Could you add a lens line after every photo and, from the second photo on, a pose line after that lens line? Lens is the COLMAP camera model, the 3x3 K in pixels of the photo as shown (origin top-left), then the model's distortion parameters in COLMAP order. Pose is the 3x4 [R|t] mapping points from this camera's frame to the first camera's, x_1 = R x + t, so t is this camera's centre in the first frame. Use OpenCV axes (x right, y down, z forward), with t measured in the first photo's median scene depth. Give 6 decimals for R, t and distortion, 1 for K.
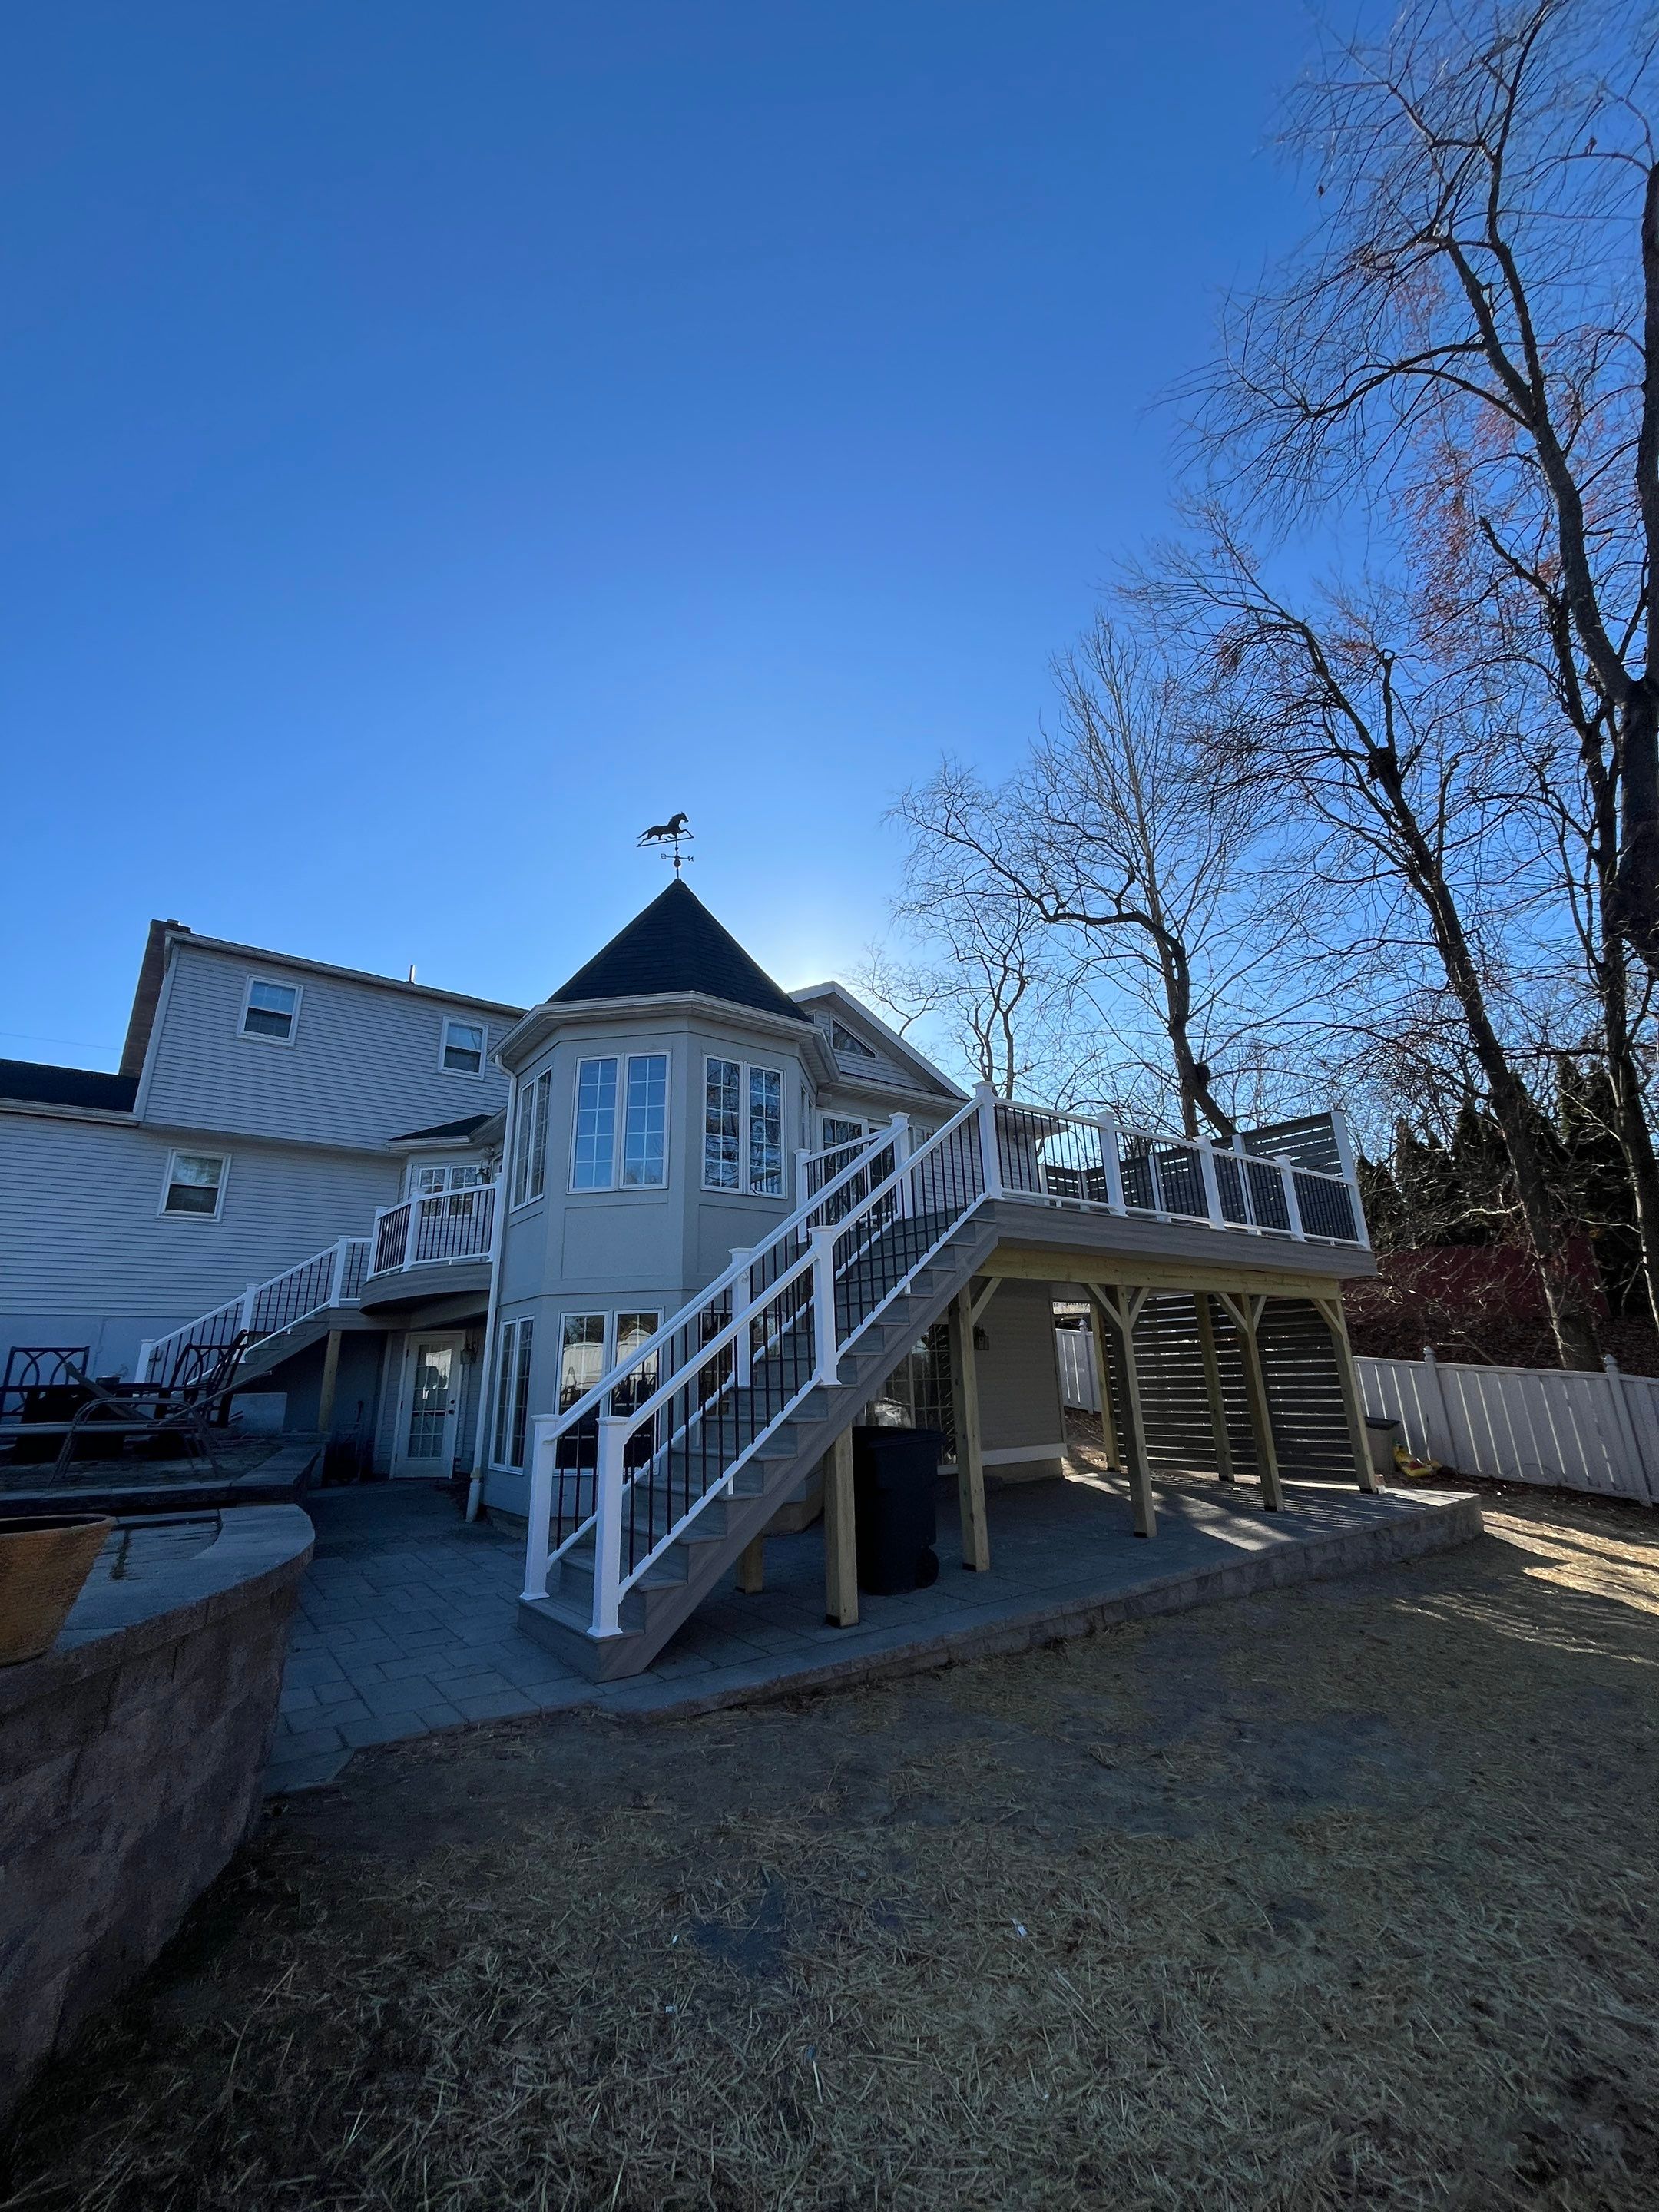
lens RADIAL K [[888.9, 0, 825.8], [0, 888.9, 1100.0], [0, 0, 1]] dist [-0.003216, -0.000194]
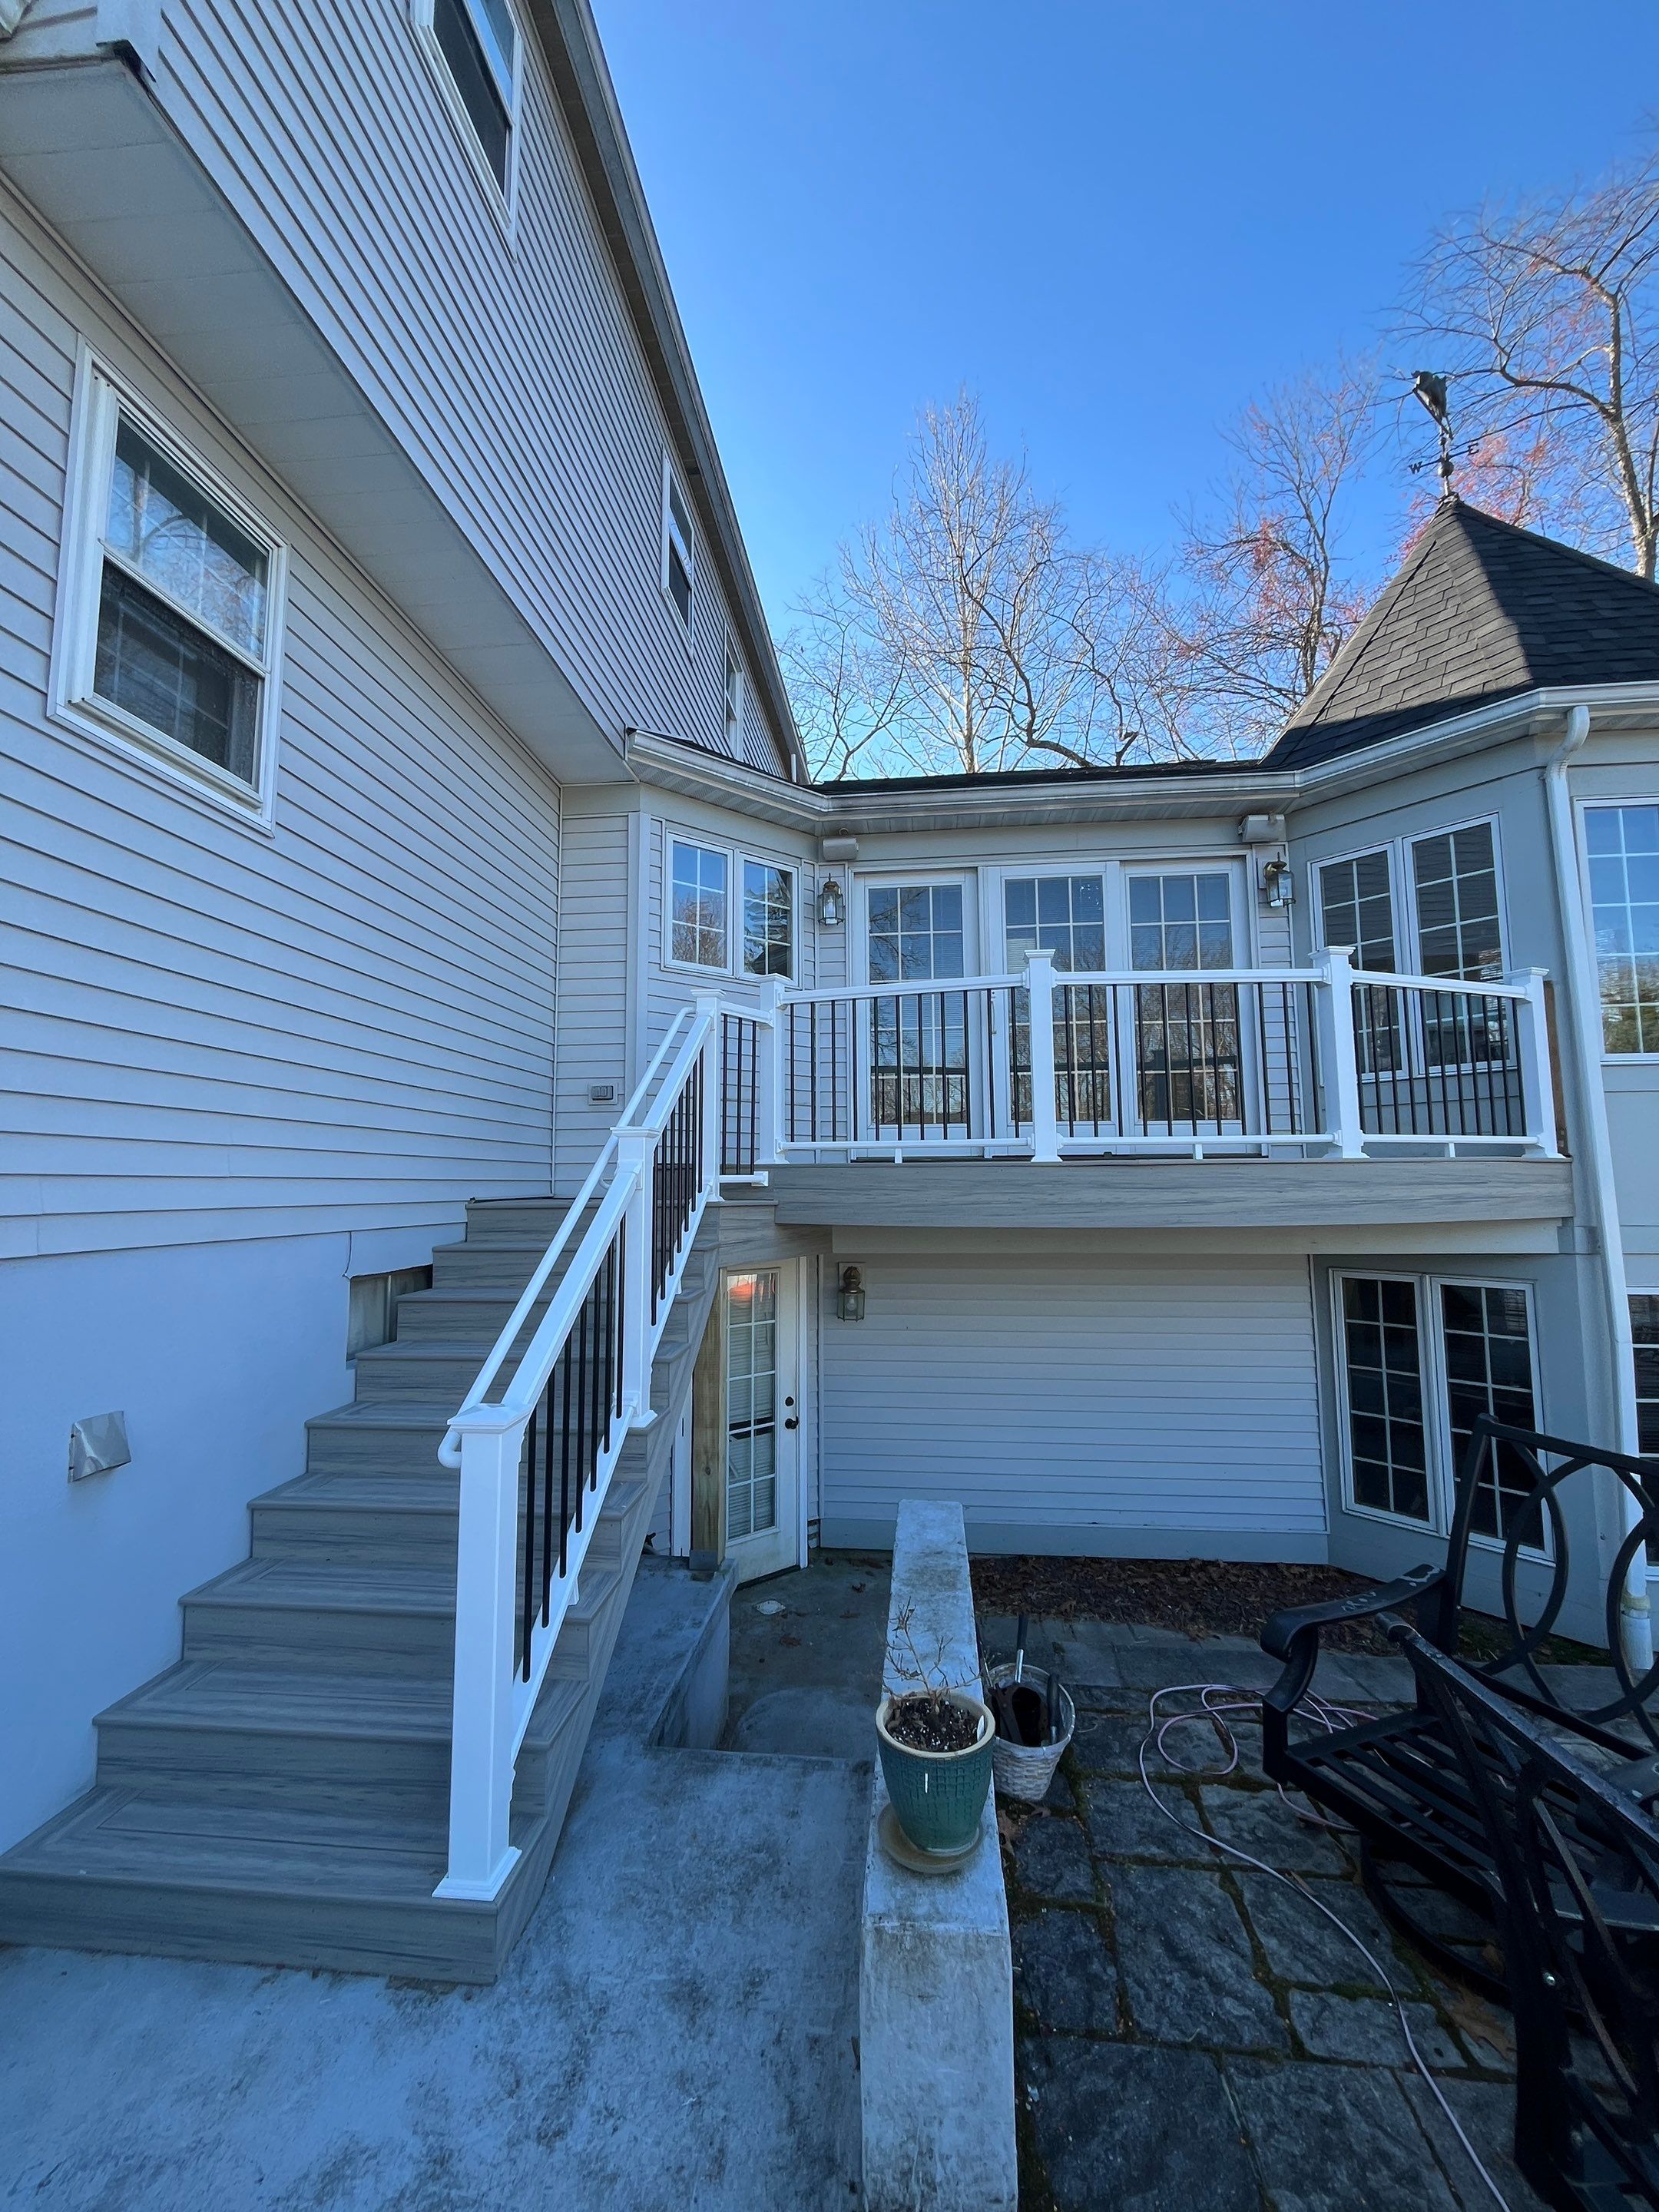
lens RADIAL K [[888.9, 0, 827.4], [0, 888.9, 1098.6], [0, 0, 1]] dist [-0.003216, -0.000194]
pose [[0.680773, 0.091076, 0.726811, -0.937747], [-0.231257, 0.968215, 0.095283, 0.187421], [-0.695031, -0.232946, 0.680197, 0.913163]]
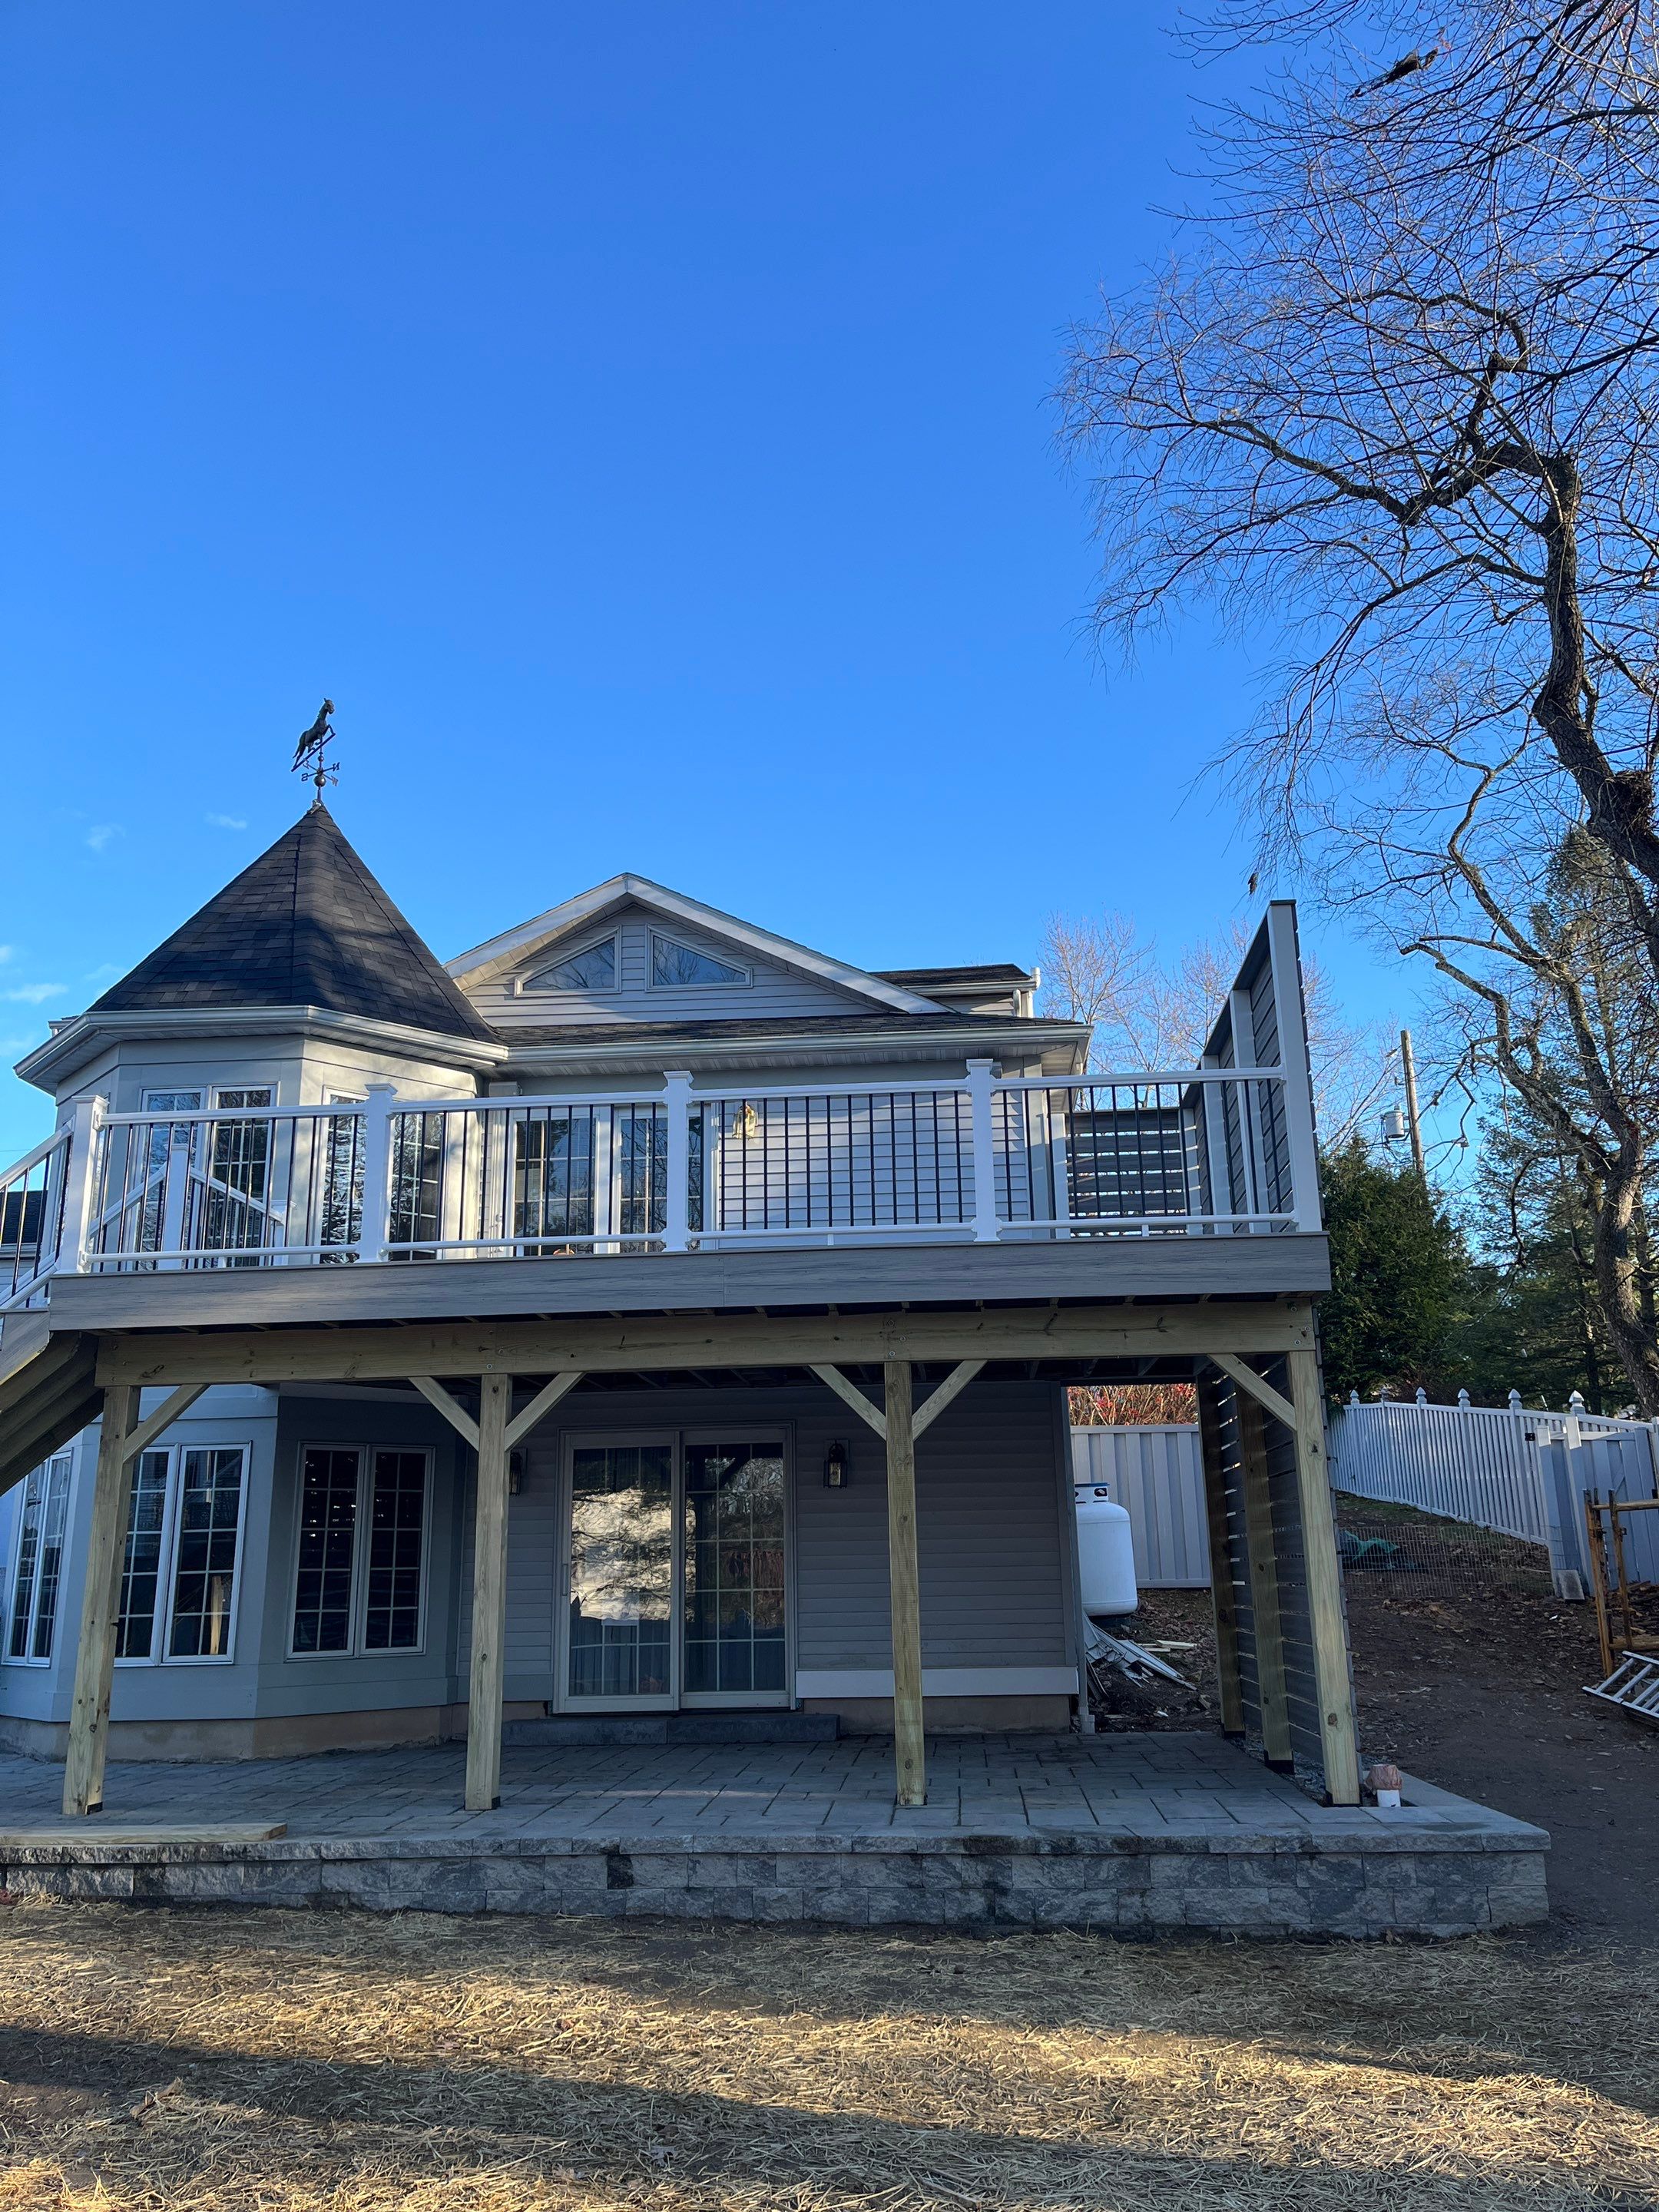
lens RADIAL K [[1703.0, 0, 830.2], [0, 1703.0, 1118.5], [0, 0, 1]] dist [0.047144, 0.003346]
pose [[0.753166, -0.164765, -0.636862, 1.031114], [0.197809, 0.980044, -0.019618, 0.094205], [0.627385, -0.111201, 0.770728, 0.255358]]
